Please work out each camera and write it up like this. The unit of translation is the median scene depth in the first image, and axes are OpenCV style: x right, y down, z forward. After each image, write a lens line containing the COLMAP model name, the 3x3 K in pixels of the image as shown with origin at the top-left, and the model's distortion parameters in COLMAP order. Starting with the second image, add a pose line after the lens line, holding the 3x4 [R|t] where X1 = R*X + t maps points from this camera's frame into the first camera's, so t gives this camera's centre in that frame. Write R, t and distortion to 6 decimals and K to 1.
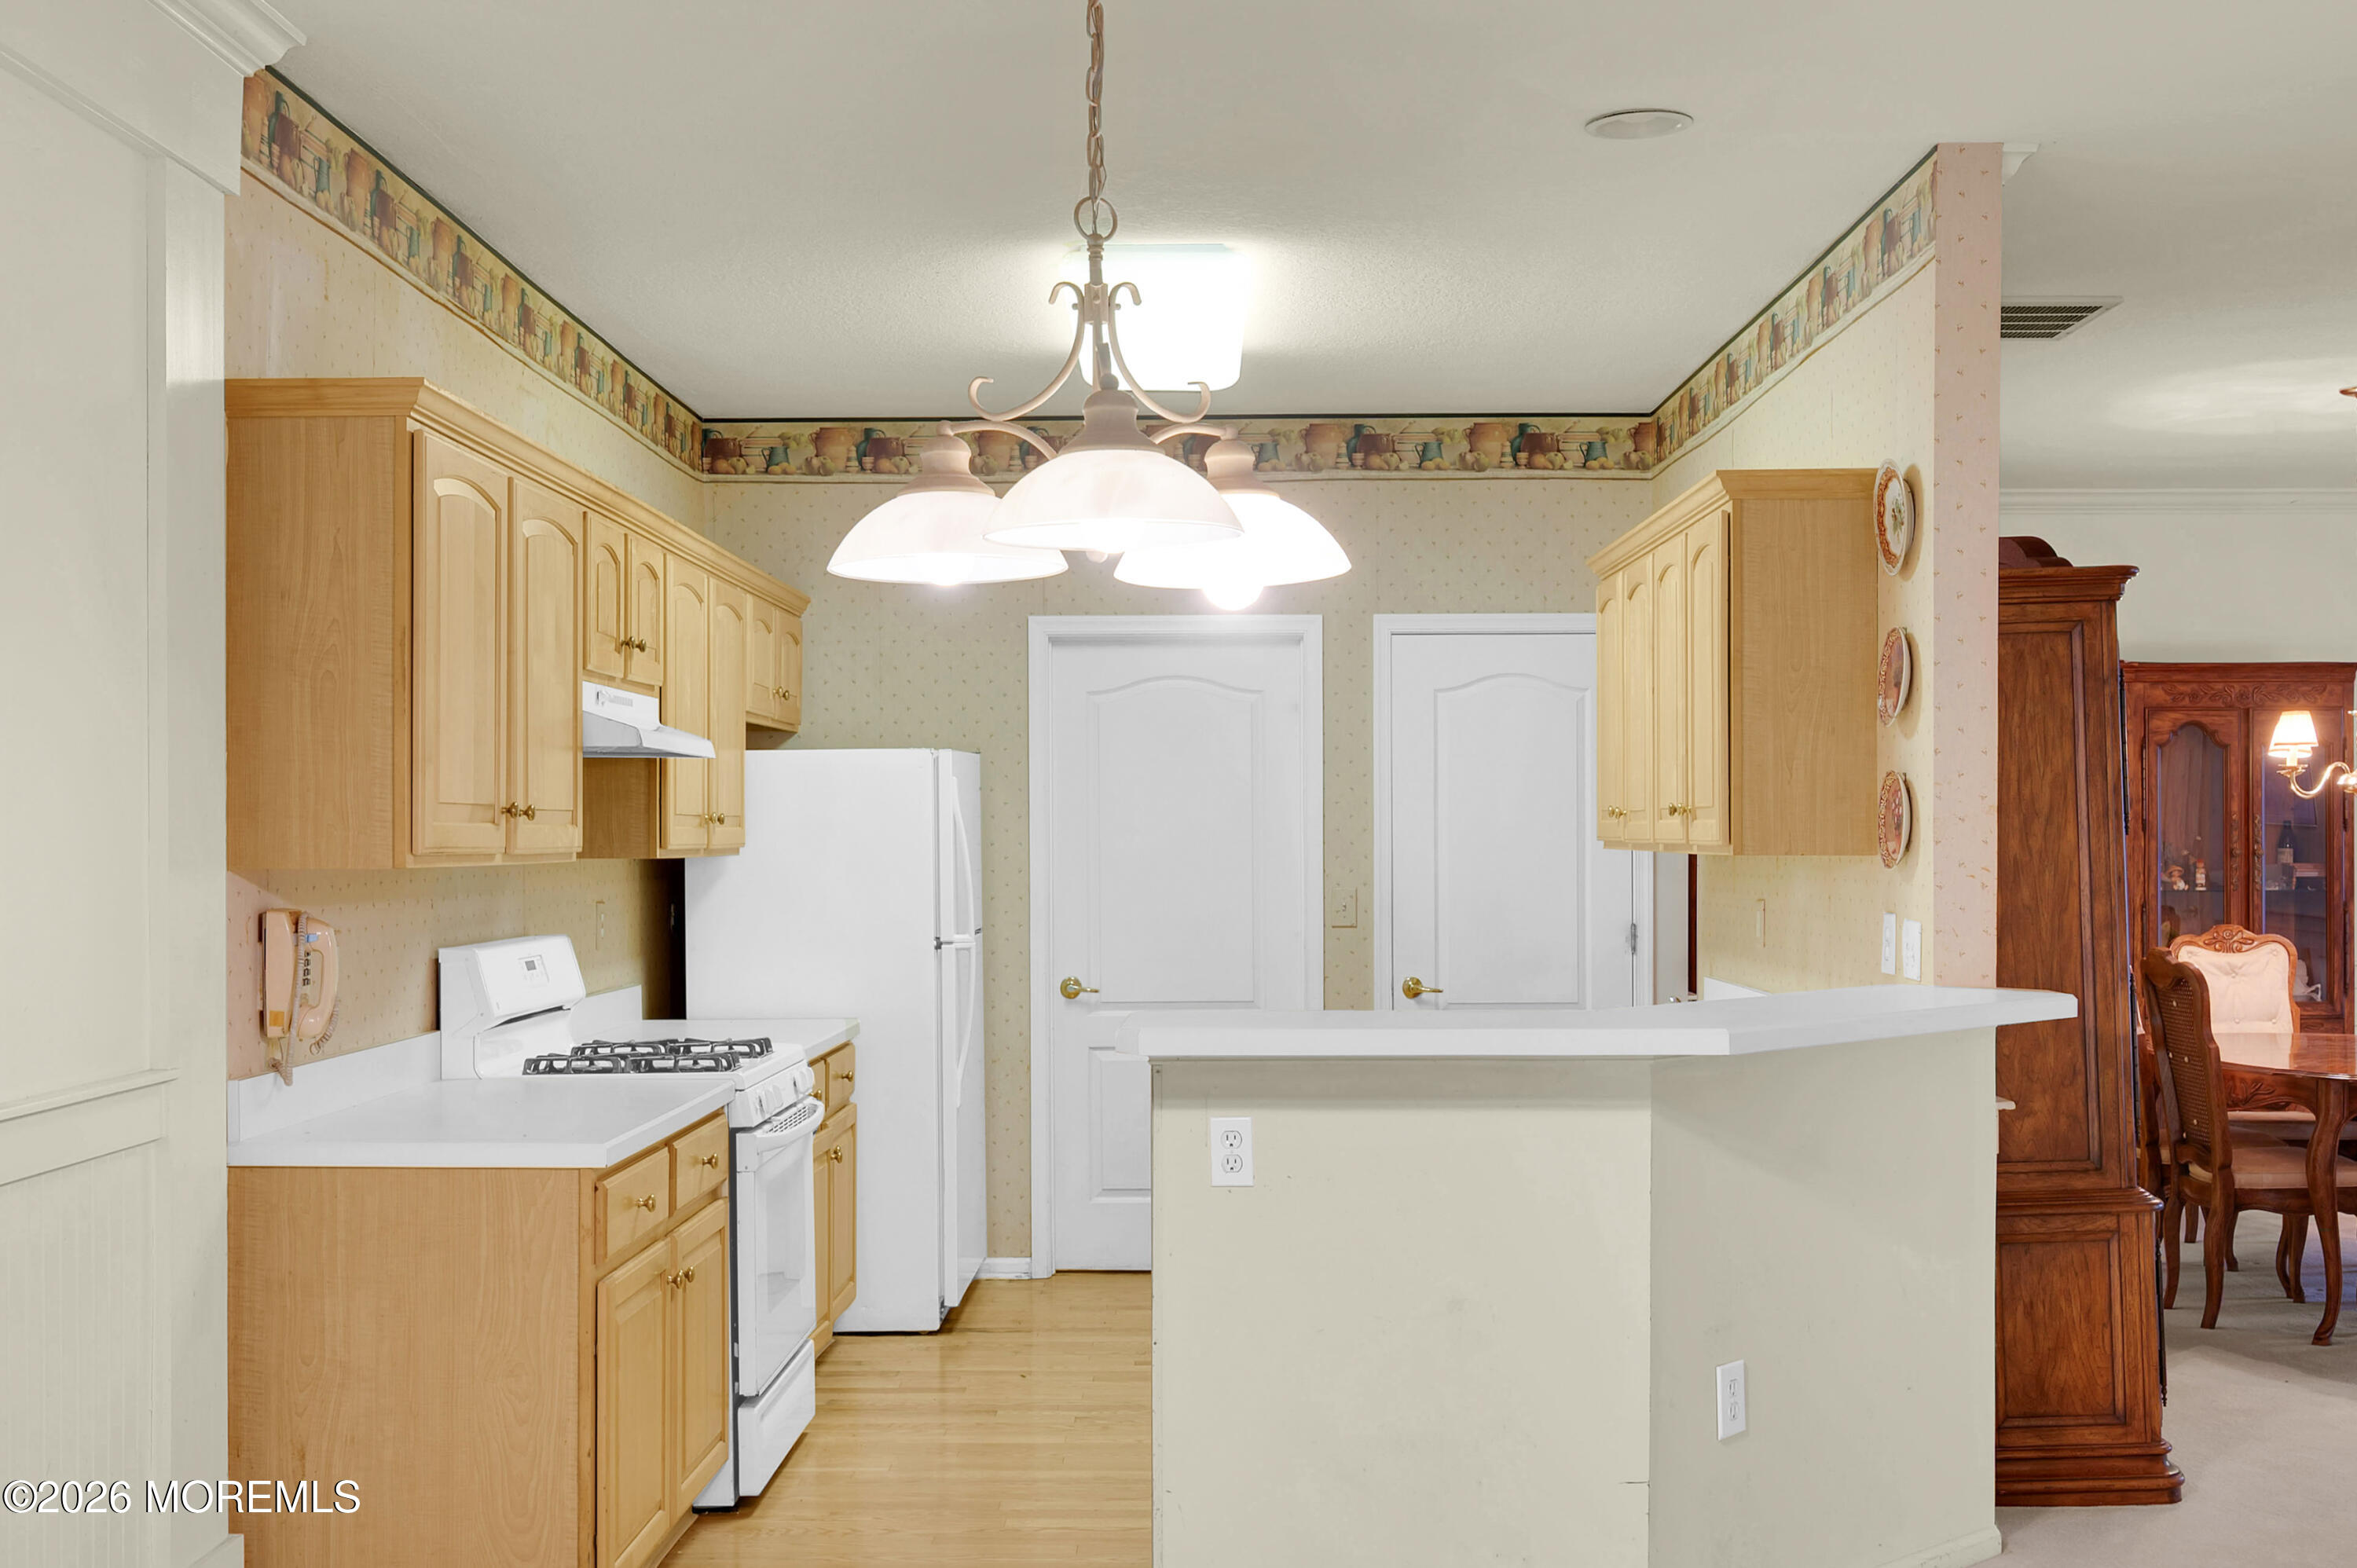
lens RADIAL K [[2548.5, 0, 1182.2], [0, 2548.5, 804.3], [0, 0, 1]] dist [0.002764, -0.003896]
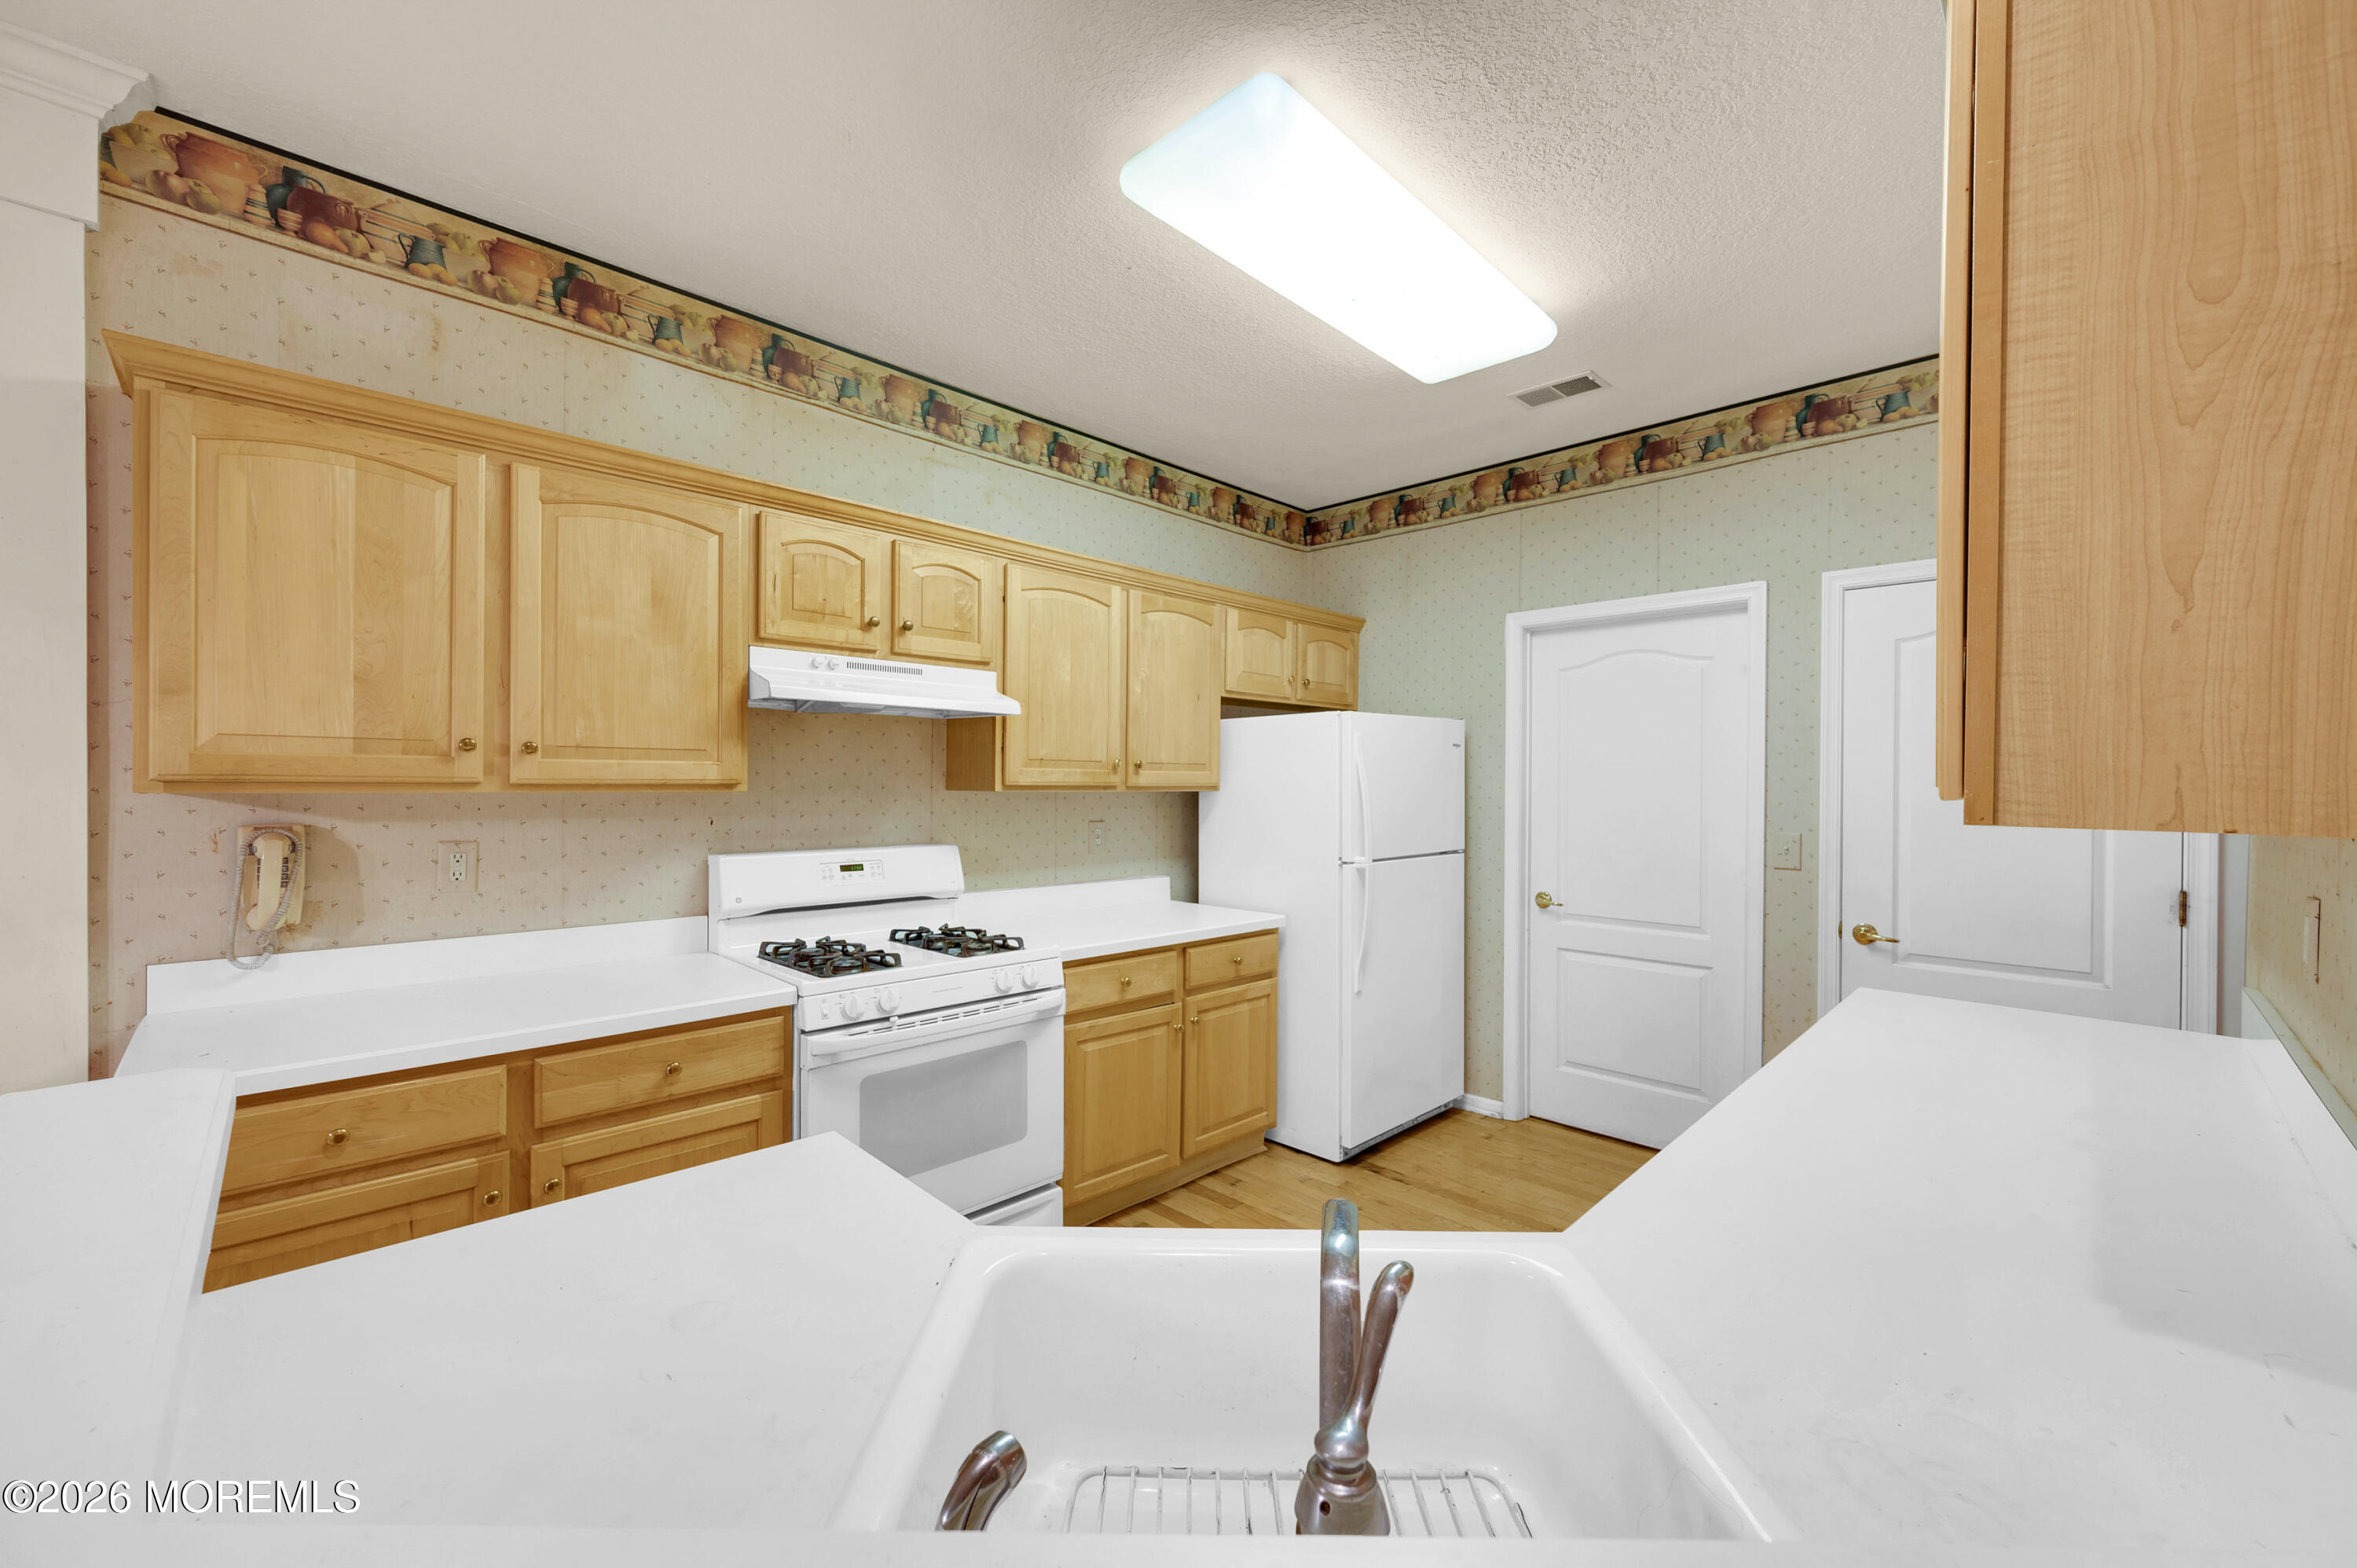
lens RADIAL K [[923.9, 0, 1186.5], [0, 923.9, 783.6], [0, 0, 1]] dist [0.000679, -0.000003]
pose [[0.715849, 0.011358, -0.698163, 0.228653], [-0.003416, 0.999913, 0.012765, 0.011782], [0.698247, -0.006753, 0.715825, 0.810764]]
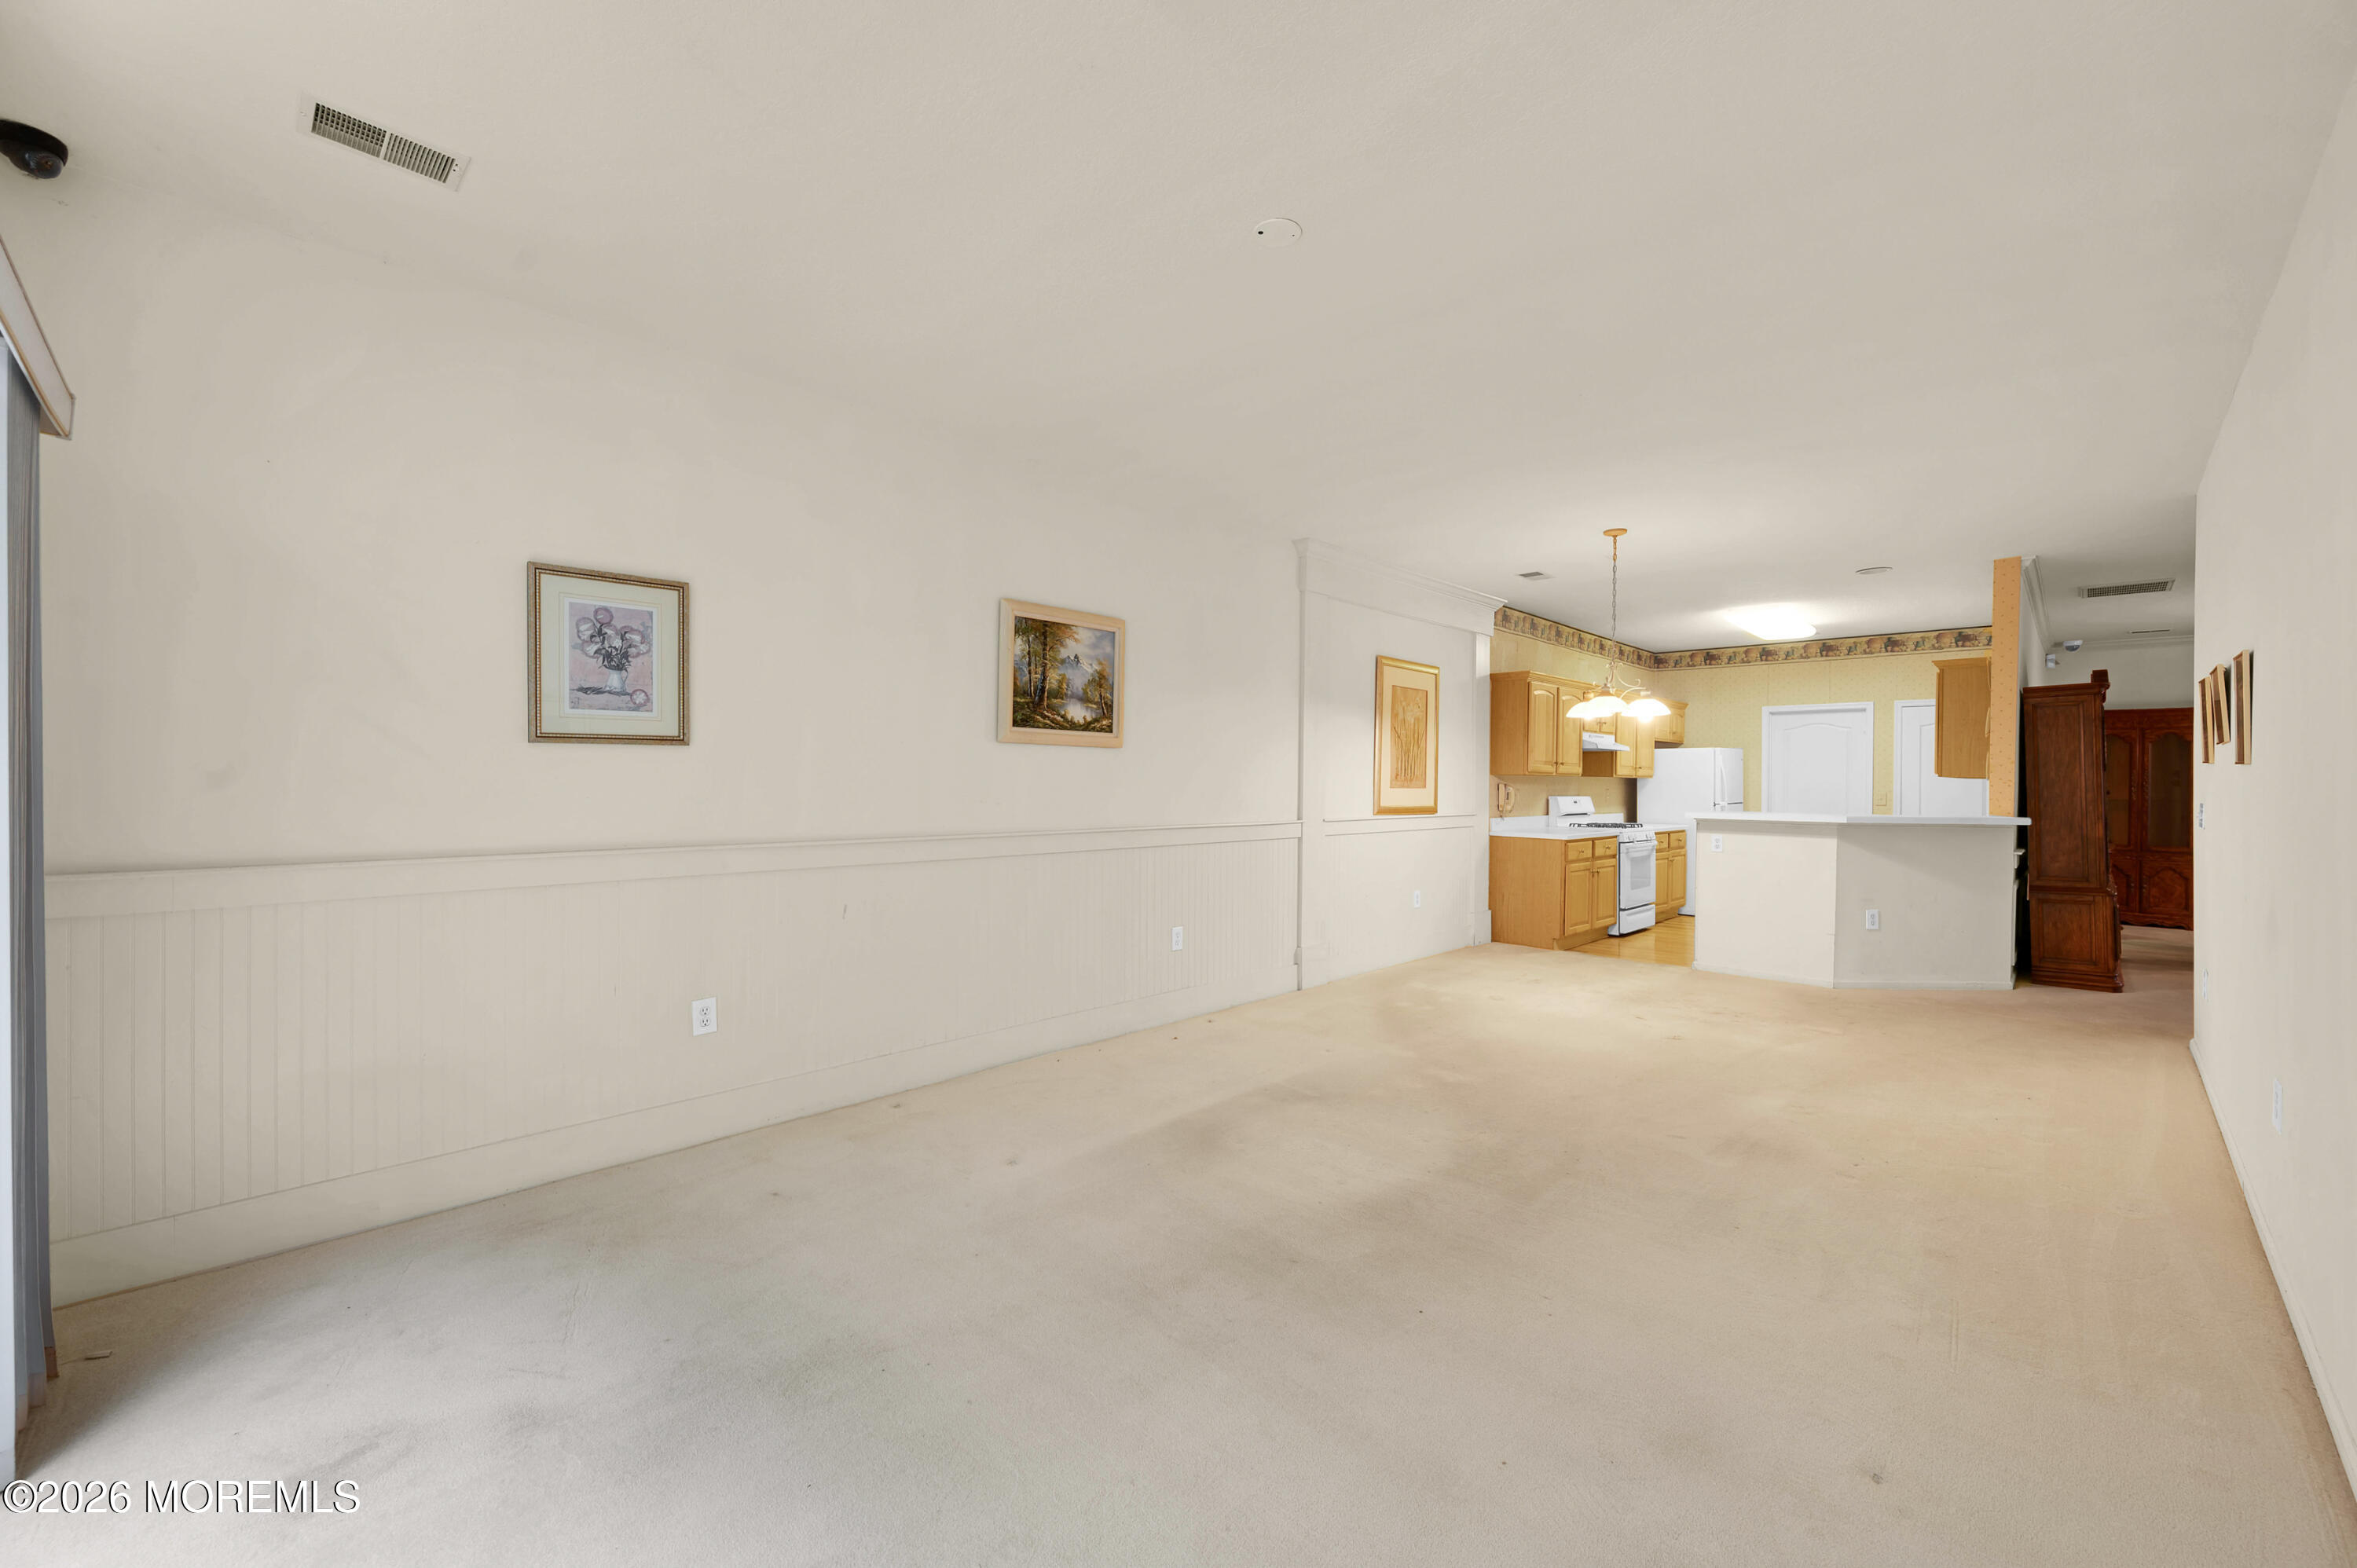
lens RADIAL K [[962.7, 0, 1190.0], [0, 962.7, 789.6], [0, 0, 1]] dist [-0.000498, -0.000040]
pose [[0.733967, 0.016644, -0.678981, 0.351954], [-0.004398, 0.999795, 0.019754, 0.016001], [0.679171, -0.011513, 0.733890, -0.572571]]
